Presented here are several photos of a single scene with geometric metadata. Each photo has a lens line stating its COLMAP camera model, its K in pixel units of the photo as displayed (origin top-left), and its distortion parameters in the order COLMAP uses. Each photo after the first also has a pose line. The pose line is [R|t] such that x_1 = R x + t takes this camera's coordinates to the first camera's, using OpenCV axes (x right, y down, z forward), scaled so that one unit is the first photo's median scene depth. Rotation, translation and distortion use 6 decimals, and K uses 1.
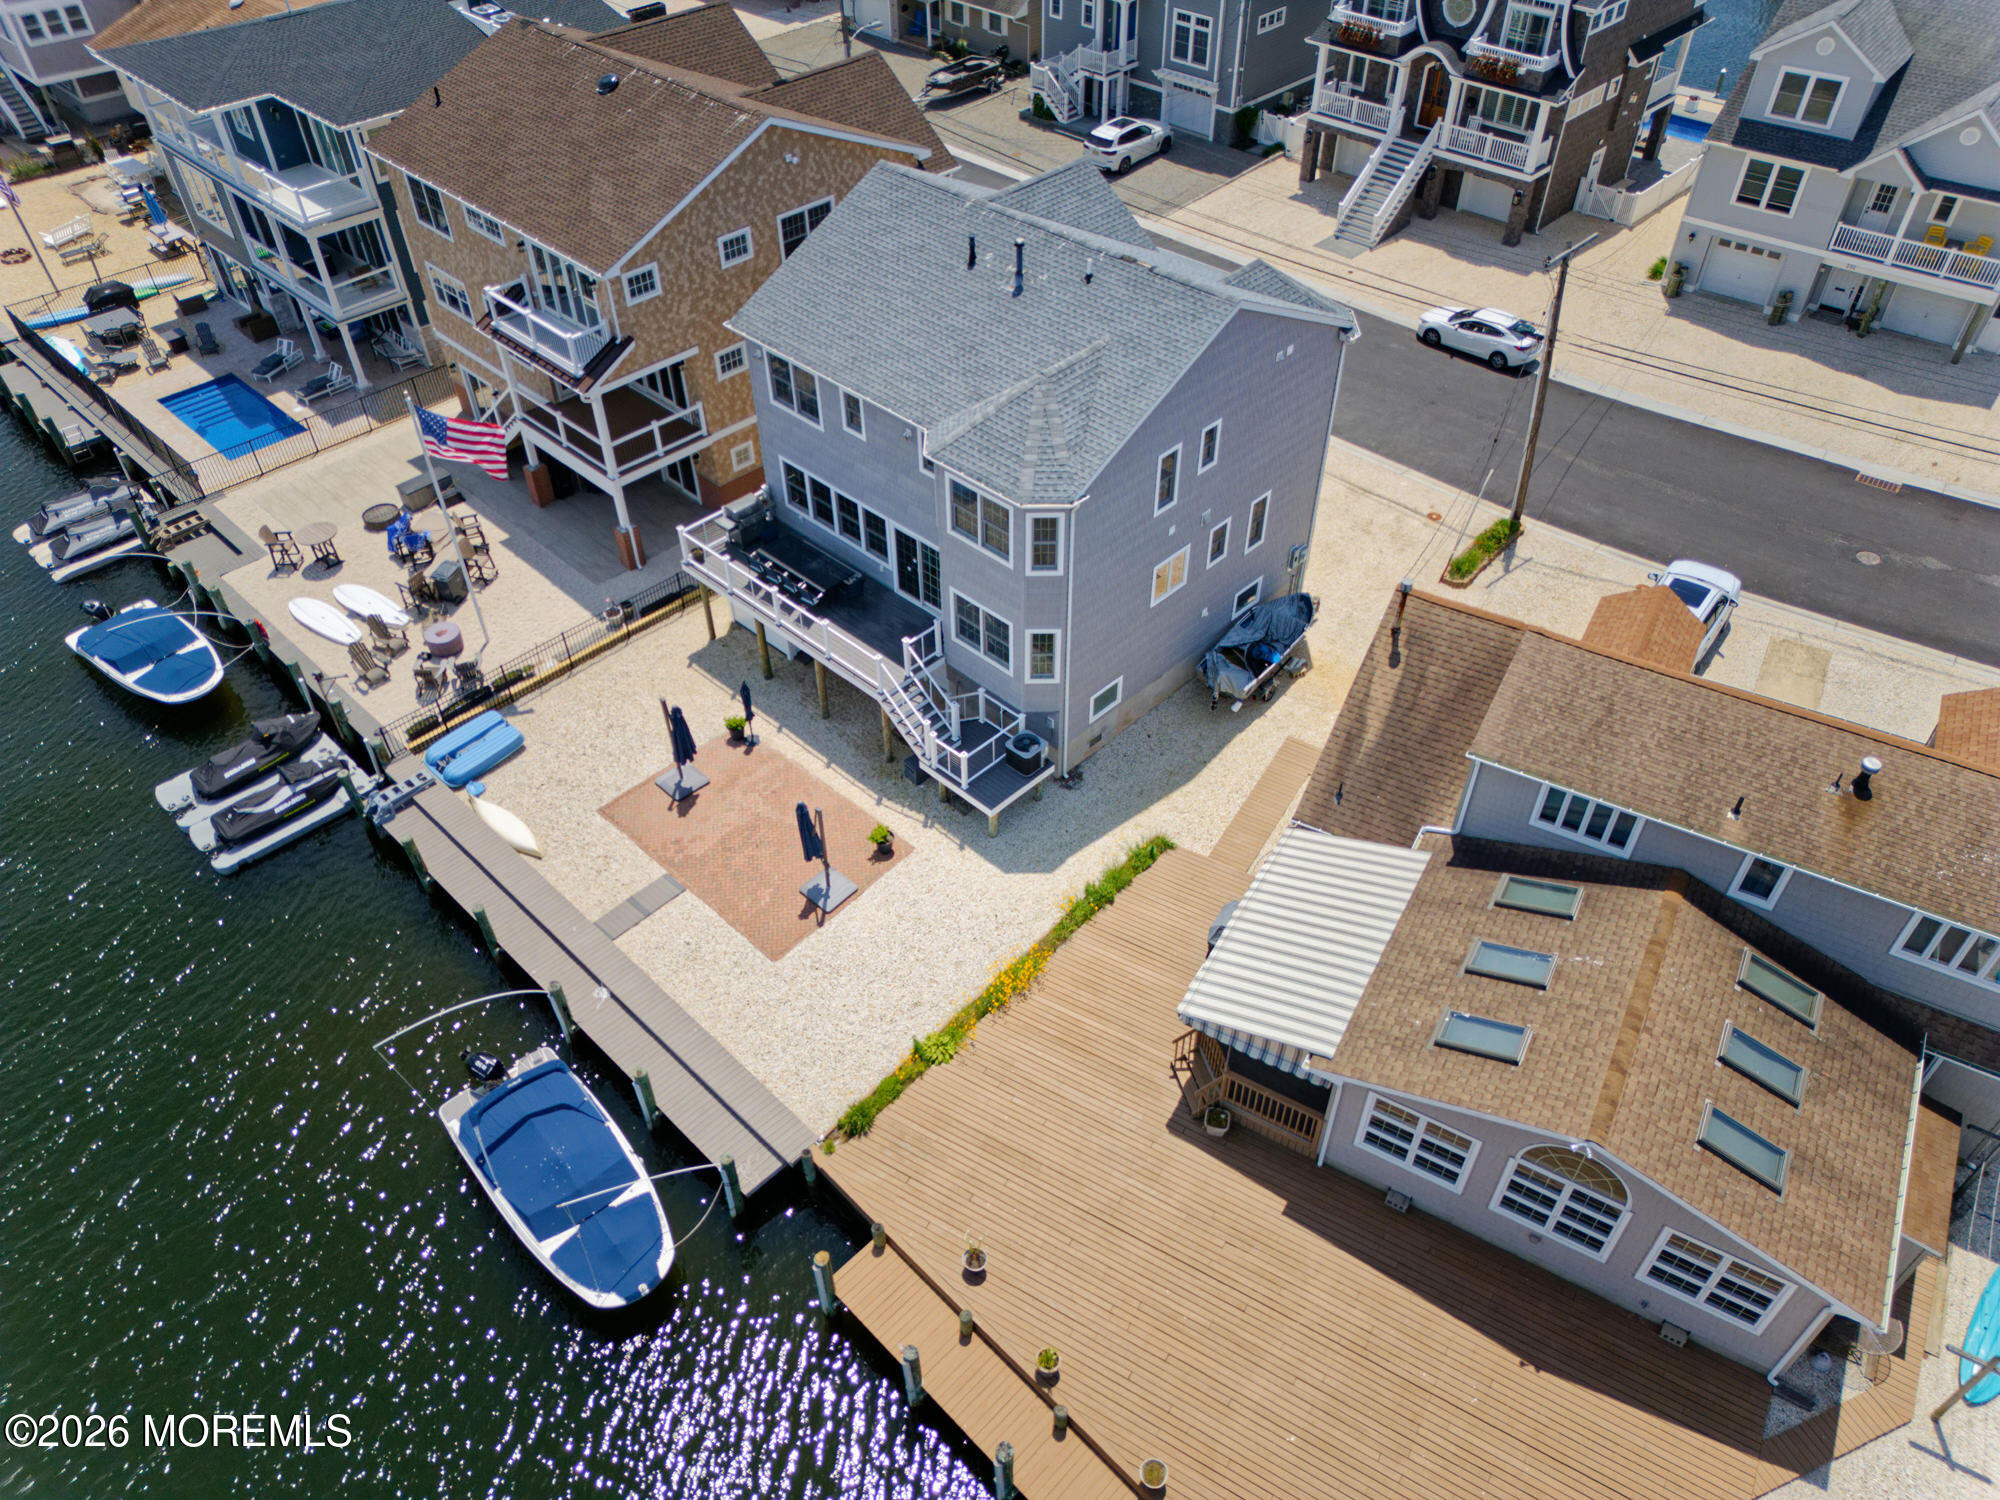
lens RADIAL K [[1395.4, 0, 1005.2], [0, 1395.4, 748.5], [0, 0, 1]] dist [0.070877, -0.070040]
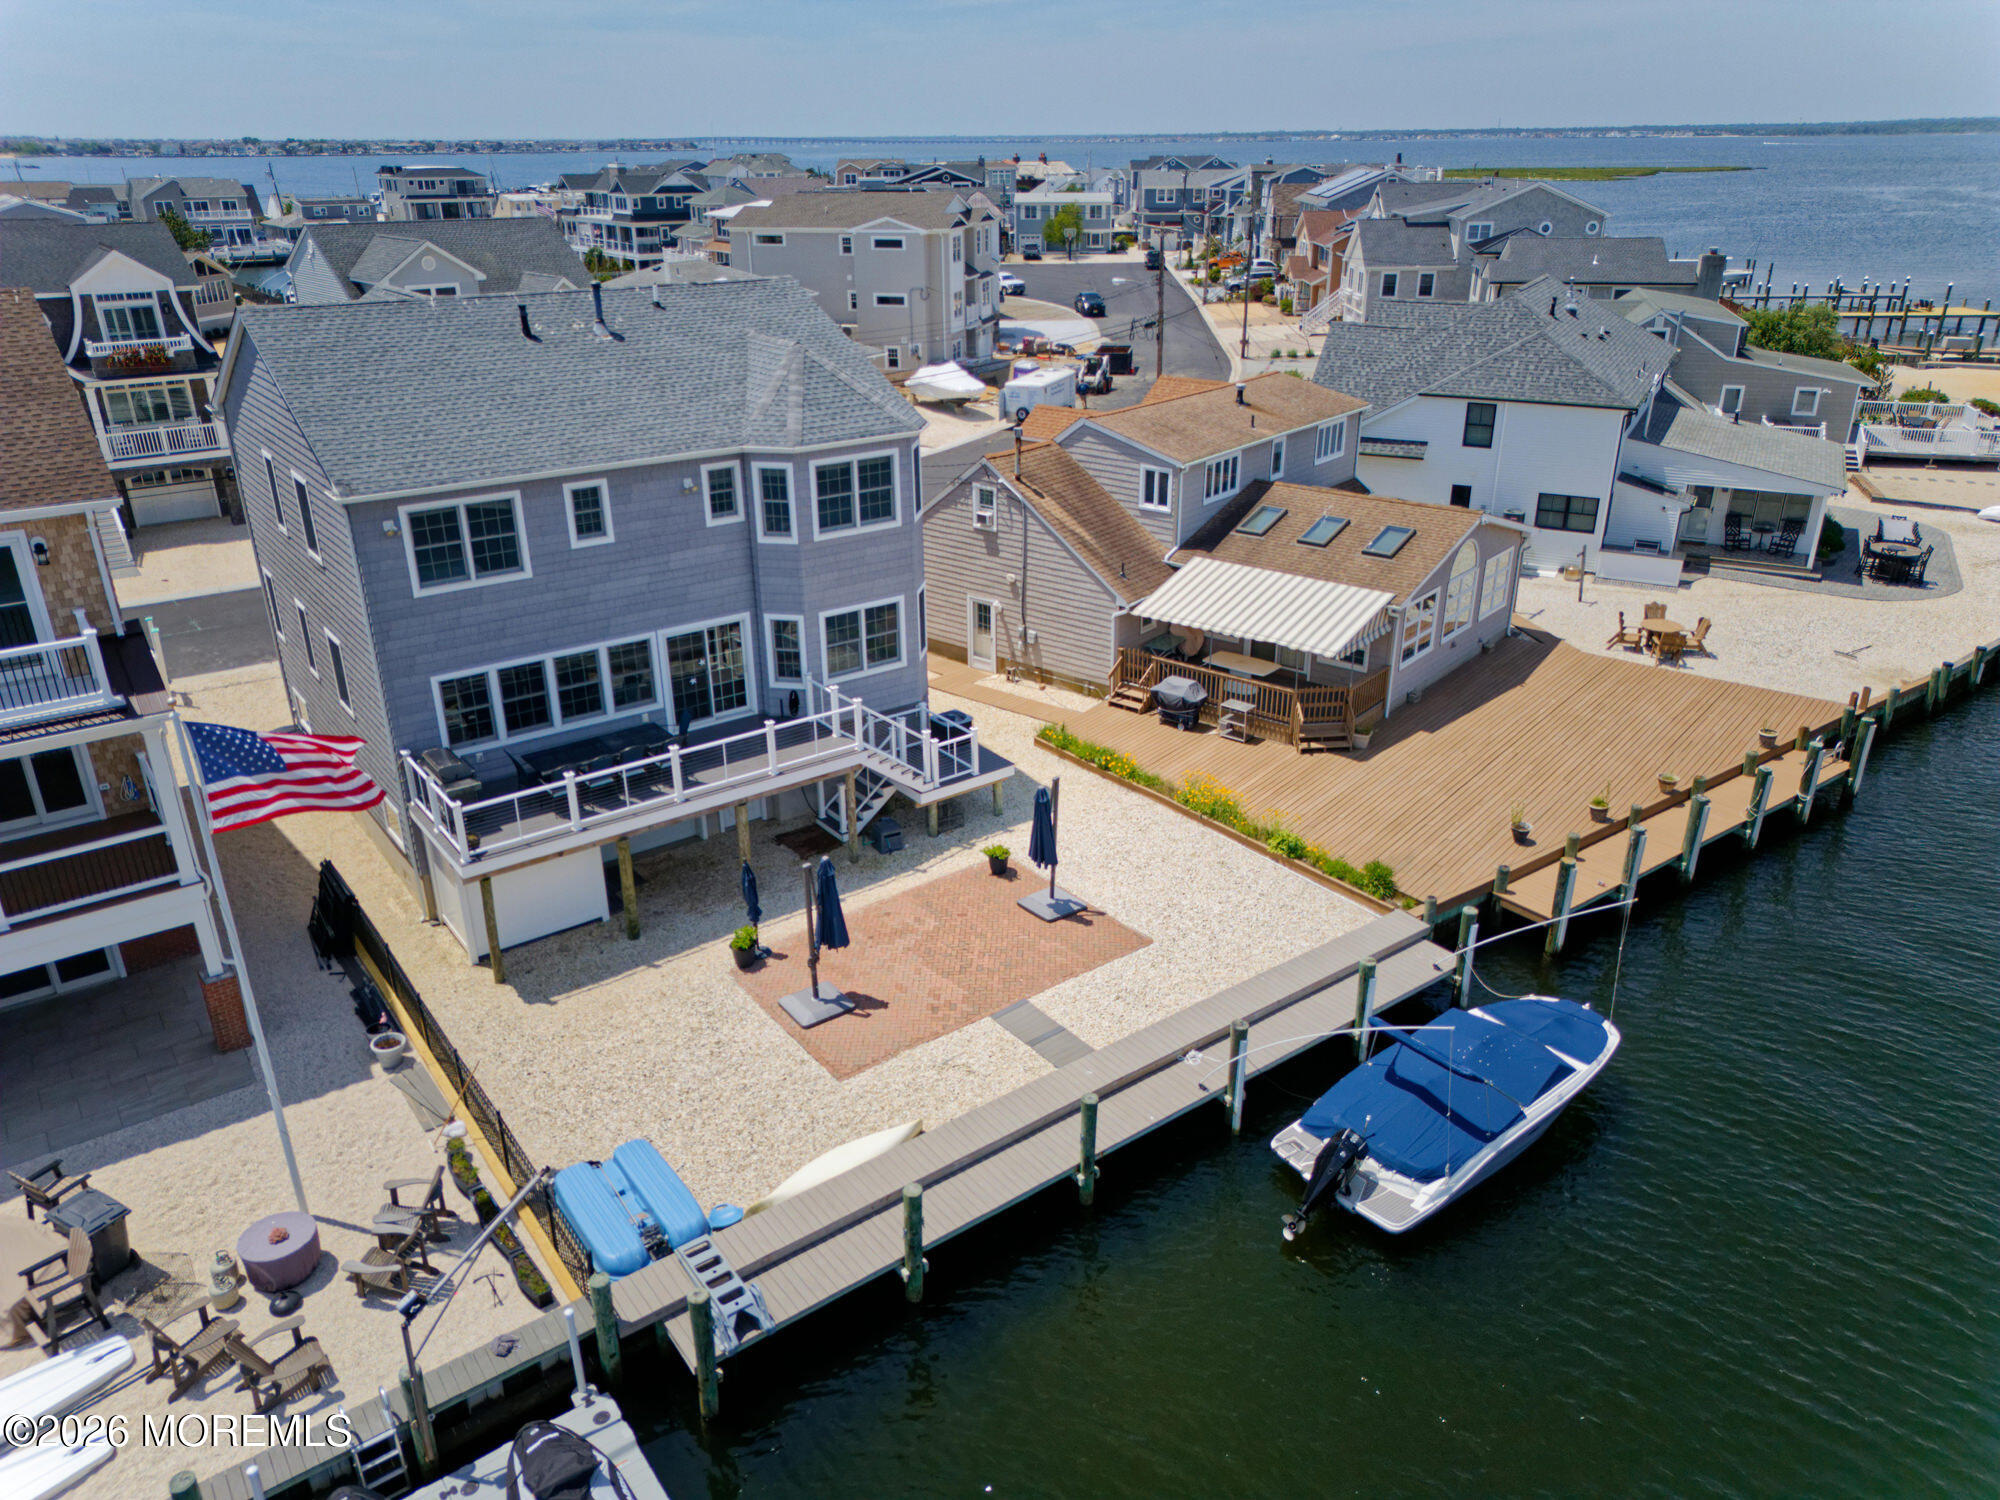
lens RADIAL K [[1395.4, 0, 1005.2], [0, 1395.4, 748.5], [0, 0, 1]] dist [0.070877, -0.070040]
pose [[0.153265, -0.387883, 0.908877, -0.706667], [0.677919, 0.710457, 0.188884, -0.118614], [-0.718982, 0.587195, 0.371841, 0.534799]]
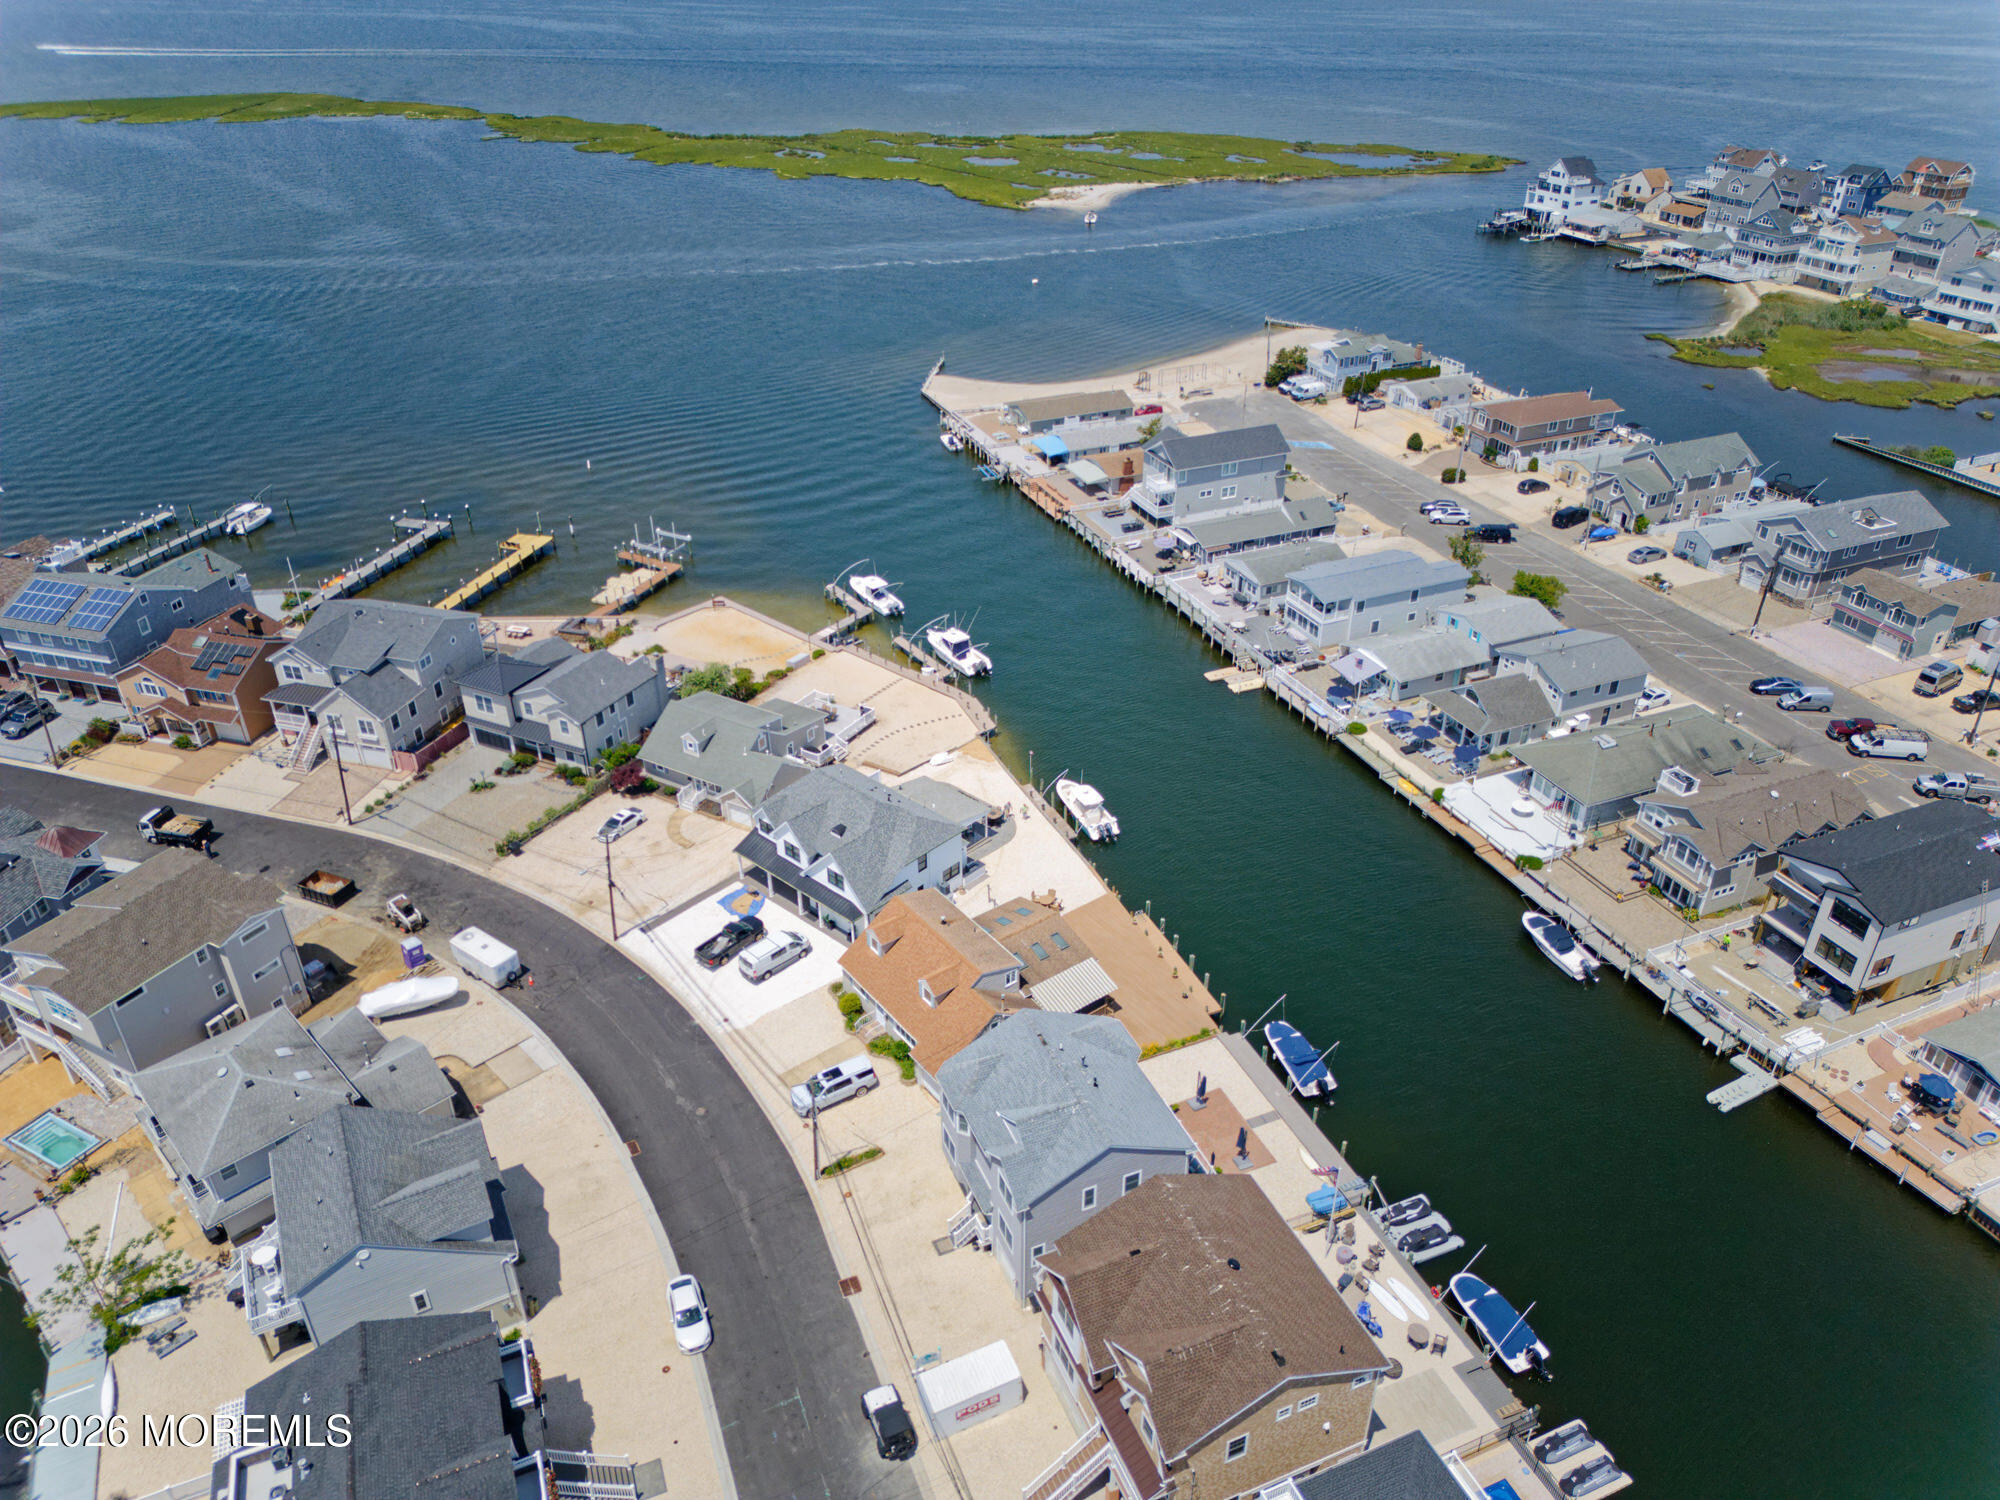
lens RADIAL K [[1404.5, 0, 1000.0], [0, 1404.5, 750.0], [0, 0, 1]] dist [0.068094, -0.050110]
pose [[-0.920506, -0.193340, 0.339542, -0.483701], [0.272630, 0.304690, 0.912599, -2.313157], [-0.279897, 0.932622, -0.227758, 0.900330]]
